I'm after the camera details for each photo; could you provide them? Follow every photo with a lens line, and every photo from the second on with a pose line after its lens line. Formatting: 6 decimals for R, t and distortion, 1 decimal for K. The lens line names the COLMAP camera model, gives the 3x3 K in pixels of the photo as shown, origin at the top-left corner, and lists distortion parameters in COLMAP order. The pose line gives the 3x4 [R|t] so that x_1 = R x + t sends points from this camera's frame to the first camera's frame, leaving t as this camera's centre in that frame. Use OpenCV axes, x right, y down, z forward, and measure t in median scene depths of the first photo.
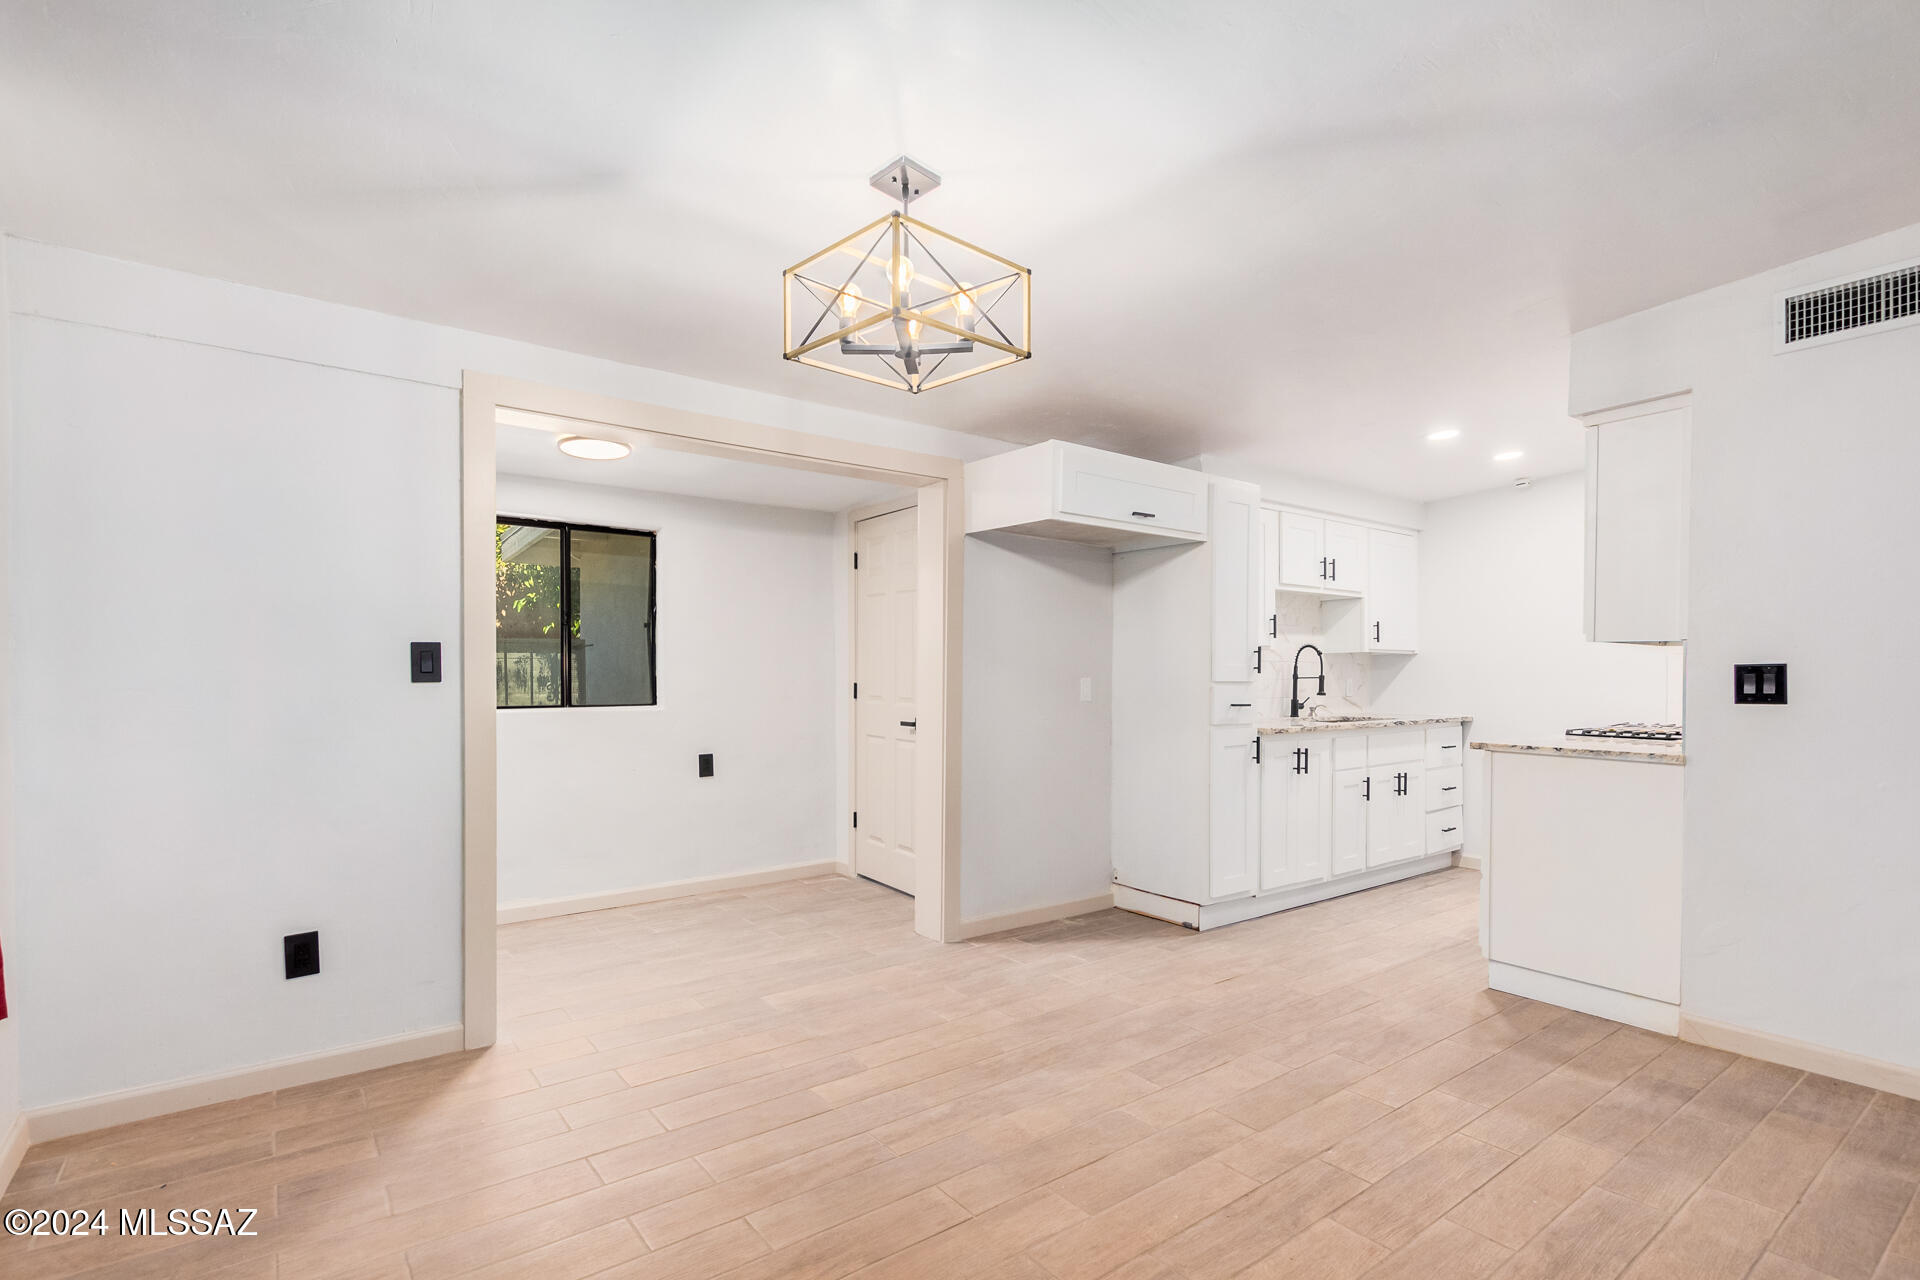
lens RADIAL K [[912.3, 0, 982.4], [0, 912.3, 676.6], [0, 0, 1]] dist [0.011799, -0.000045]
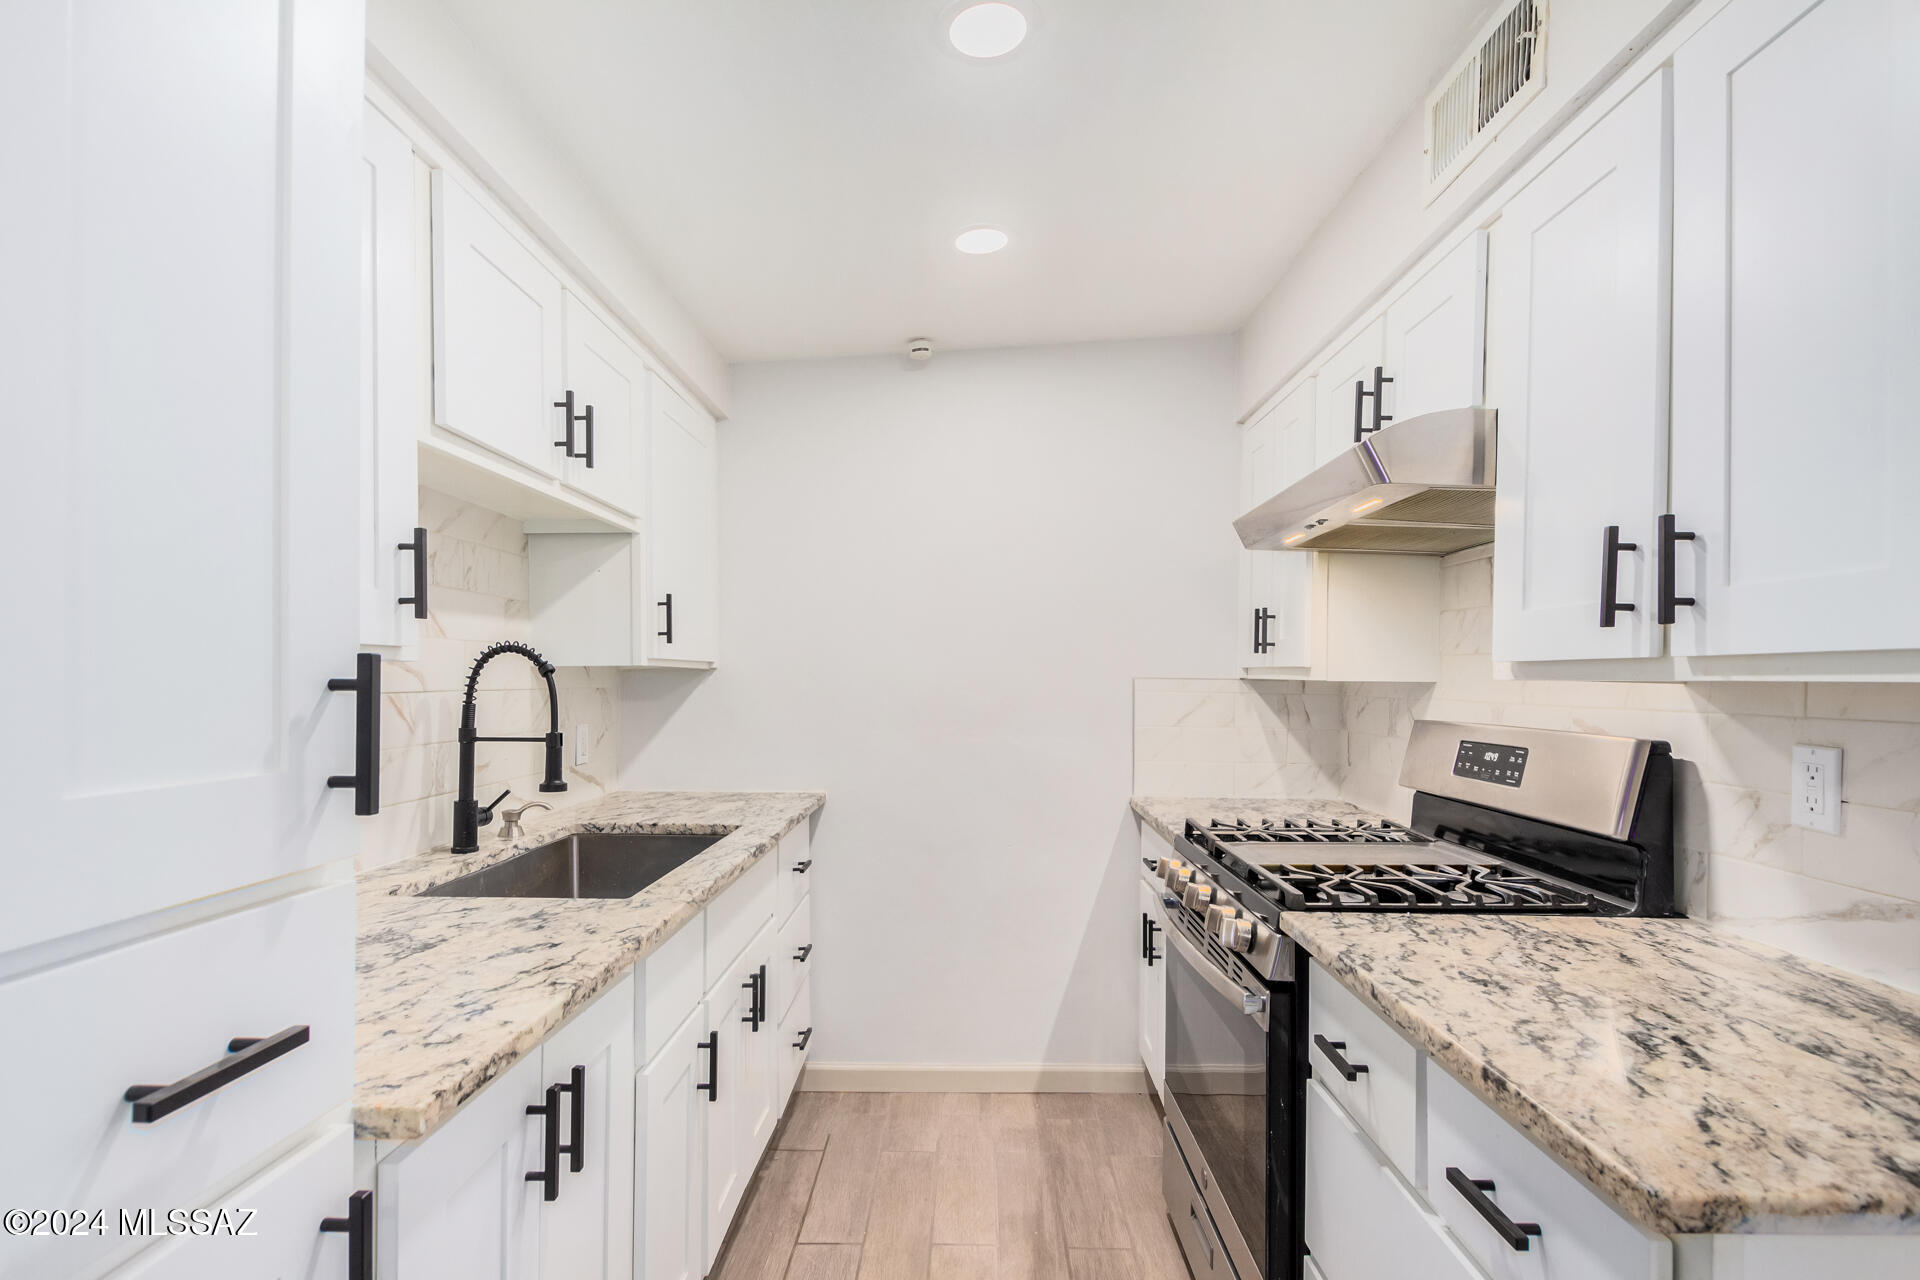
lens RADIAL K [[912.3, 0, 962.7], [0, 912.3, 680.9], [0, 0, 1]] dist [0.013646, -0.008179]
pose [[0.625355, -0.003277, 0.780333, 0.205663], [-0.002110, 0.999980, 0.005890, -0.025240], [-0.780338, -0.005330, 0.625336, 0.692881]]
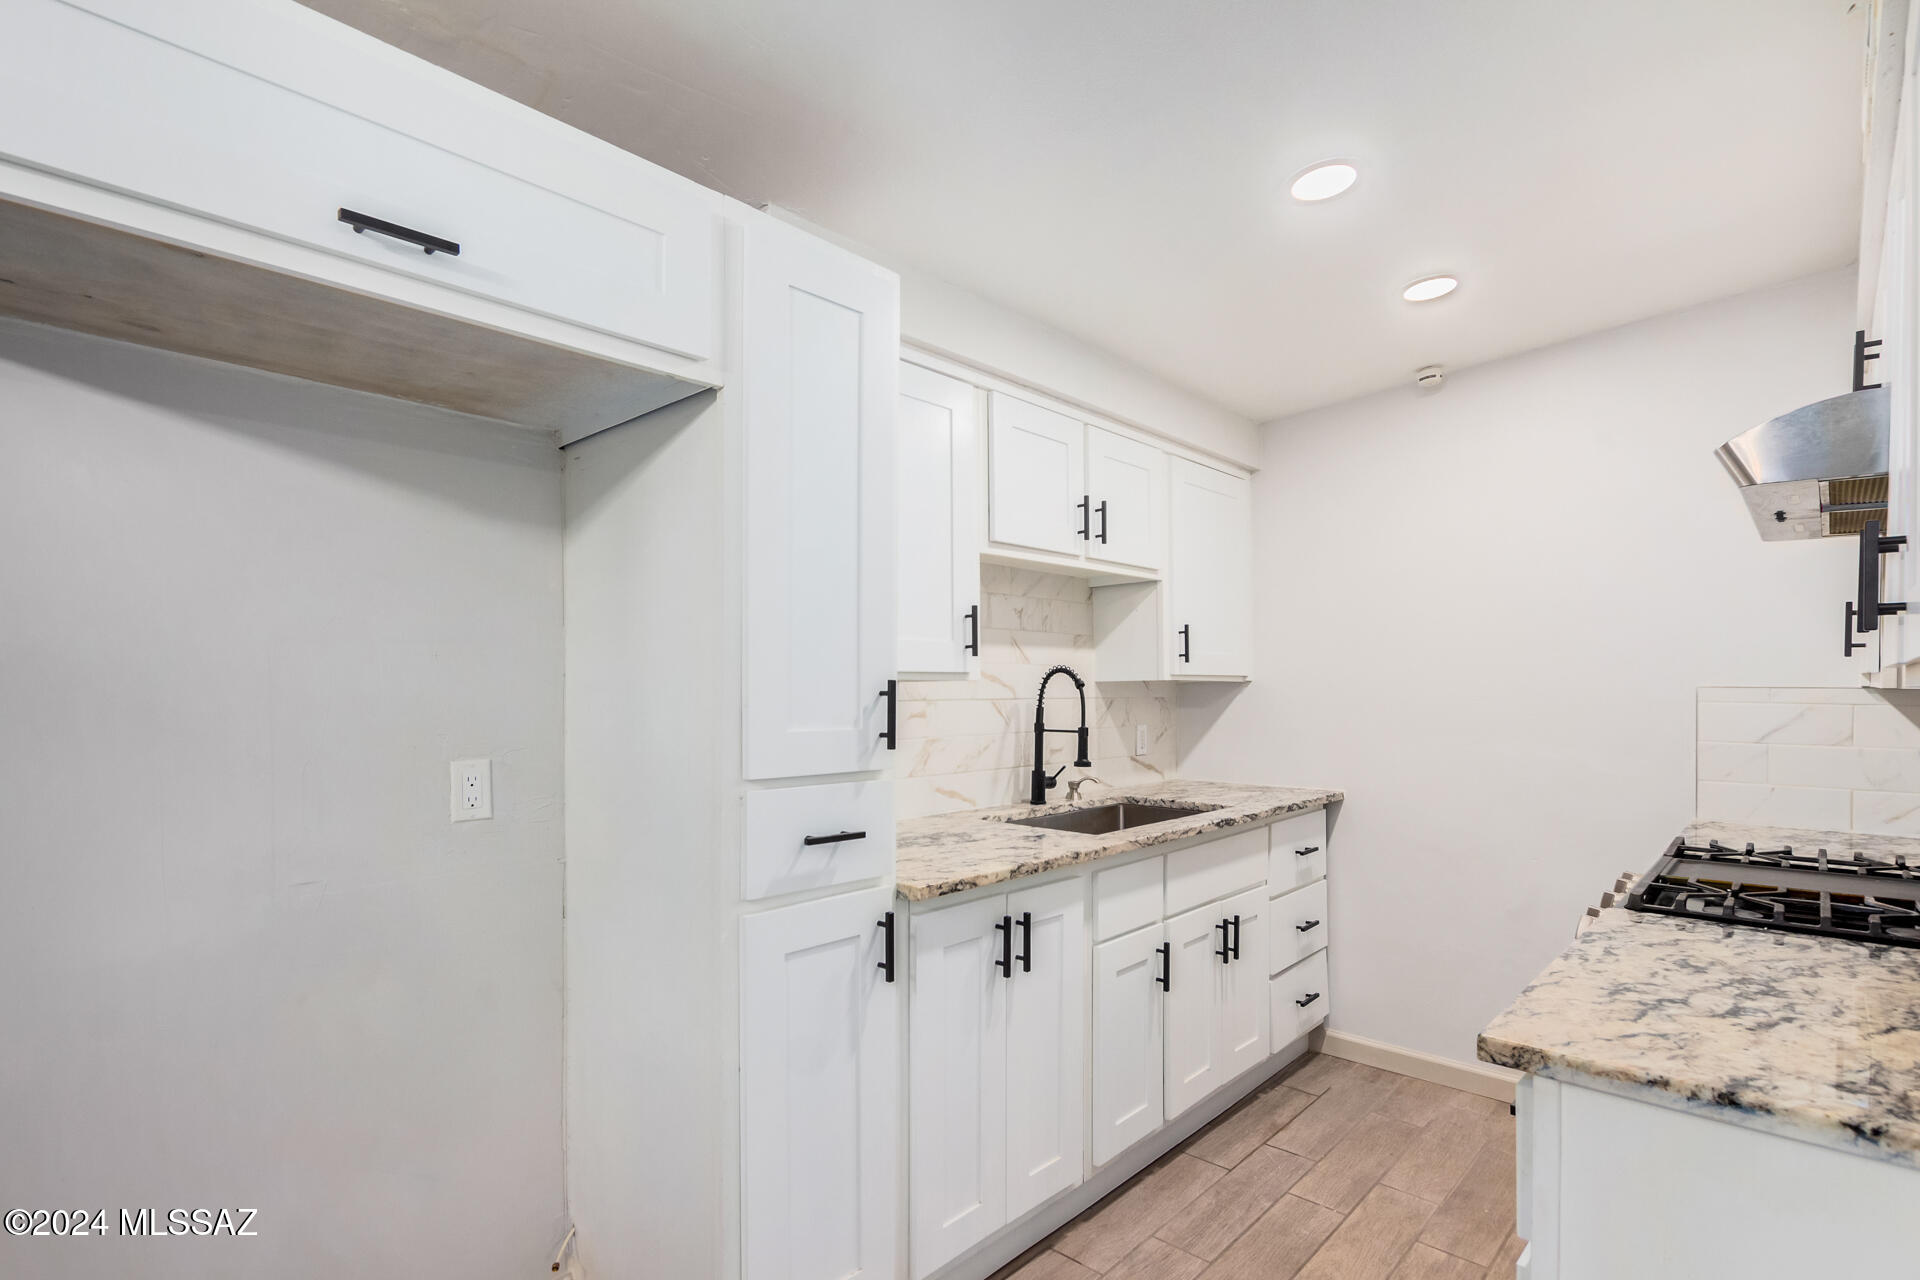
lens RADIAL K [[931.7, 0, 960.3], [0, 931.7, 693.5], [0, 0, 1]] dist [0.002764, 0.000079]
pose [[0.987209, -0.005729, 0.159331, 0.230709], [0.004919, 0.999973, 0.005475, -0.025073], [-0.159358, -0.004621, 0.987210, 0.517351]]
